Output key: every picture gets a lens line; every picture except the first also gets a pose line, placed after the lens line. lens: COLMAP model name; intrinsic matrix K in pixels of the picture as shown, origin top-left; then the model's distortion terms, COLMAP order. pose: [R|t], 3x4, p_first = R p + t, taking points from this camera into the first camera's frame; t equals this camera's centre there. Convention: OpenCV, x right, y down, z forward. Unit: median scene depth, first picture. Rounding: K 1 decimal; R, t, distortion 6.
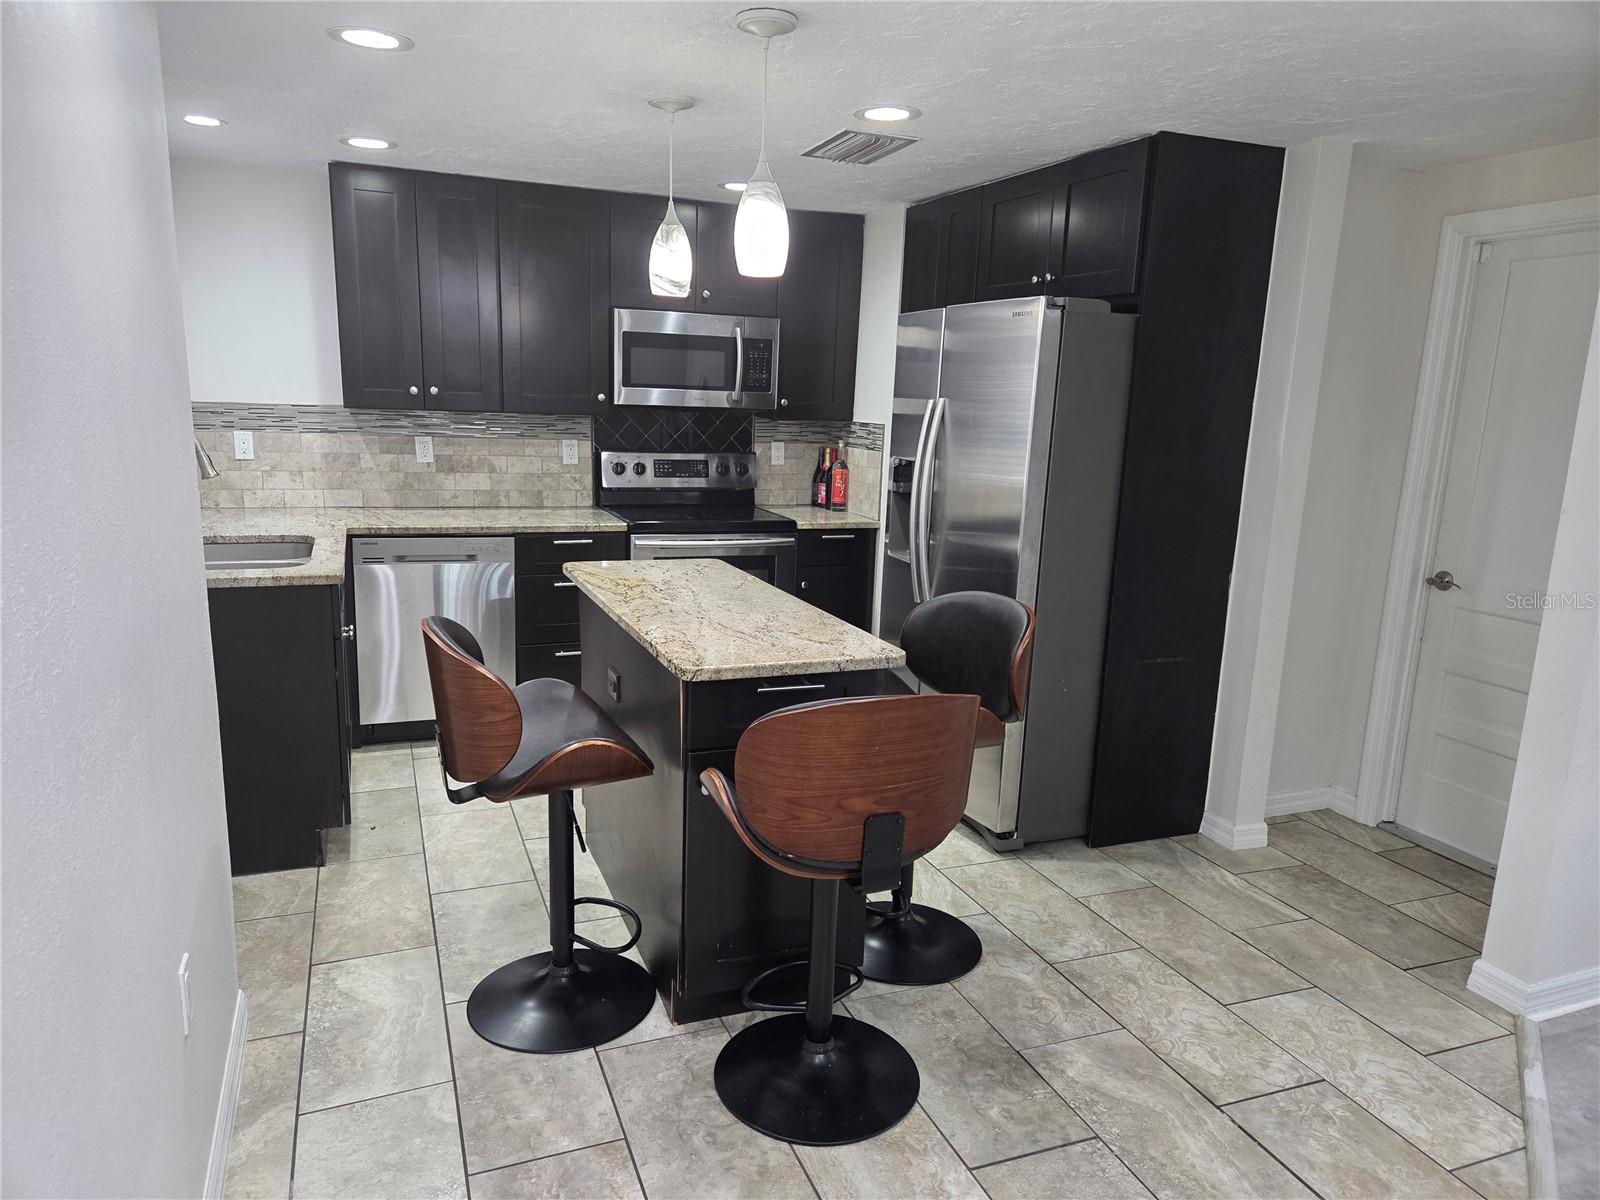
lens RADIAL K [[1072.2, 0, 790.9], [0, 1072.2, 605.5], [0, 0, 1]] dist [0.070820, -0.061071]
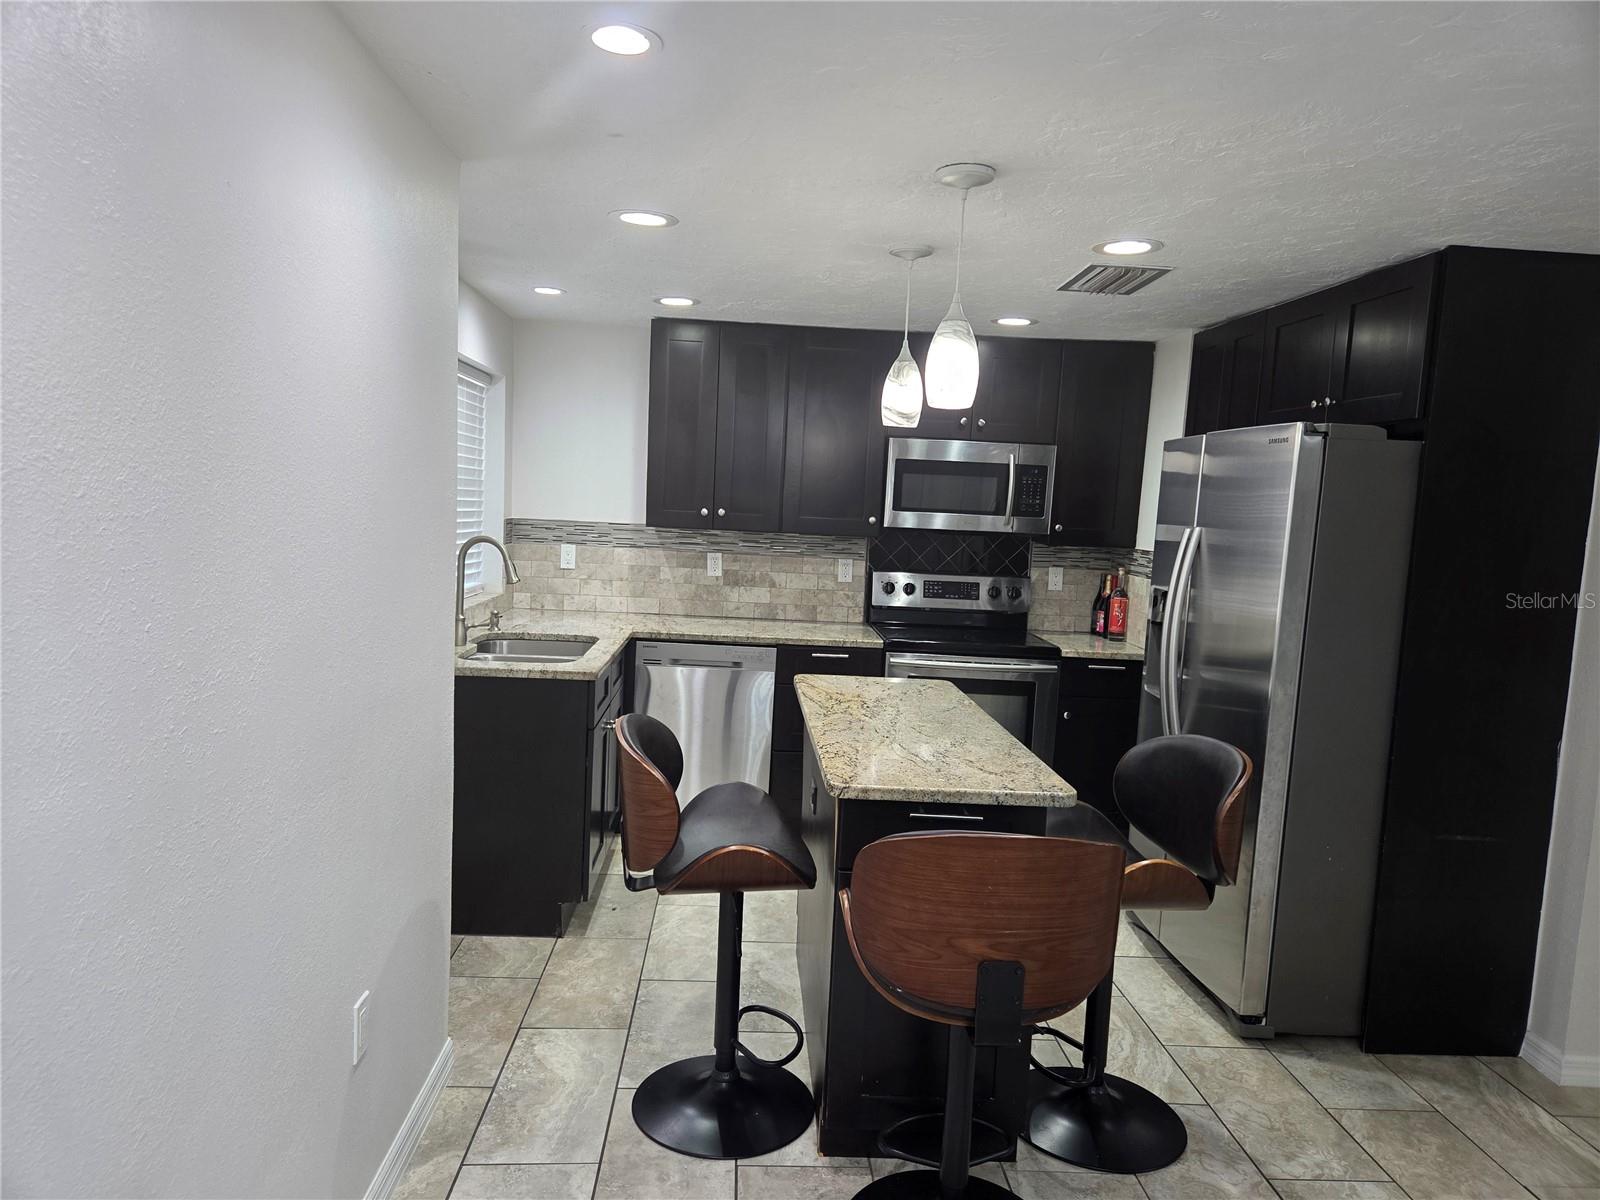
lens RADIAL K [[1072.2, 0, 797.8], [0, 1072.2, 596.6], [0, 0, 1]] dist [0.070820, -0.061071]
pose [[0.945223, 0.041915, -0.323723, 0.132288], [-0.079903, 0.991261, -0.104961, -0.005644], [0.316494, 0.125078, 0.940312, 0.006952]]
